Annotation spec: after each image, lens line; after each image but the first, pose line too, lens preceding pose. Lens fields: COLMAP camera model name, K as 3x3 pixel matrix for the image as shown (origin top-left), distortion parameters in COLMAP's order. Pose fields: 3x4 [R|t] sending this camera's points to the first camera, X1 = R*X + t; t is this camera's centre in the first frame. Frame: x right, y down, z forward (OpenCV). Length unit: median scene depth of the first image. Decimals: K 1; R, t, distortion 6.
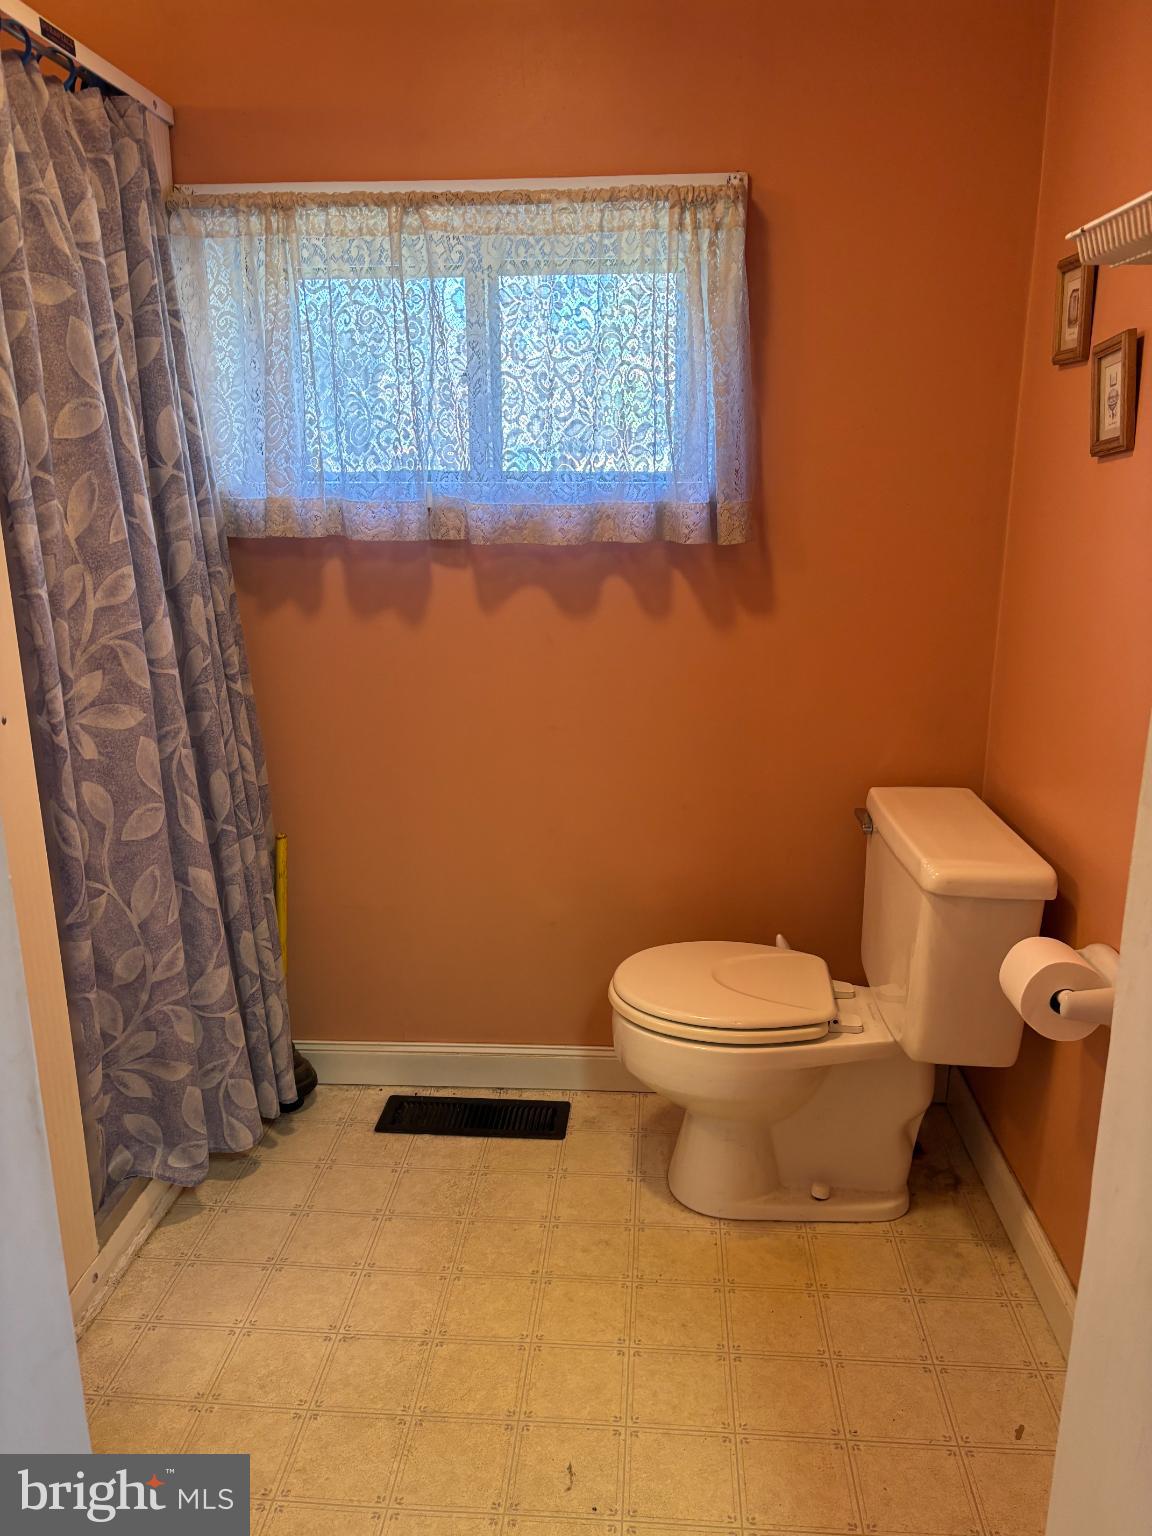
lens RADIAL K [[1161.7, 0, 579.8], [0, 1161.7, 773.6], [0, 0, 1]] dist [0.044924, -0.042629]
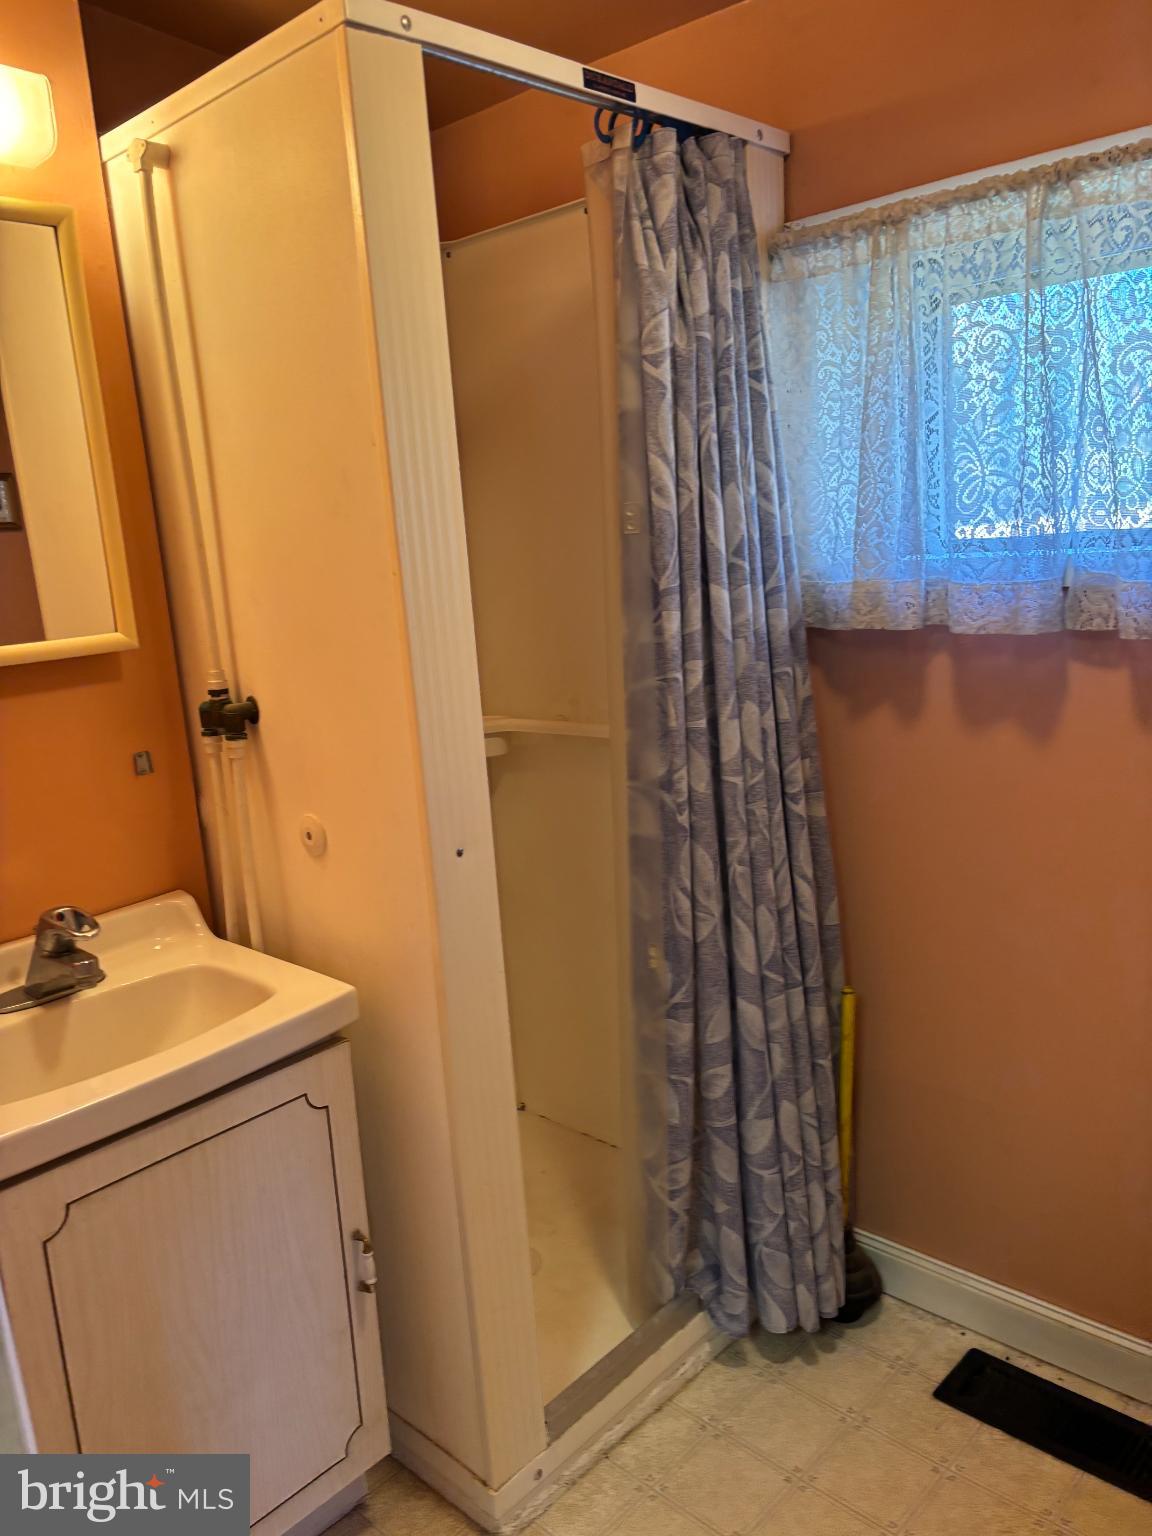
lens RADIAL K [[1161.7, 0, 579.8], [0, 1161.7, 773.6], [0, 0, 1]] dist [0.044924, -0.042629]
pose [[0.774235, 0.081233, -0.627663, 0.108985], [-0.100650, 0.994911, 0.004609, -0.090772], [0.624843, 0.059606, 0.778471, 0.265099]]
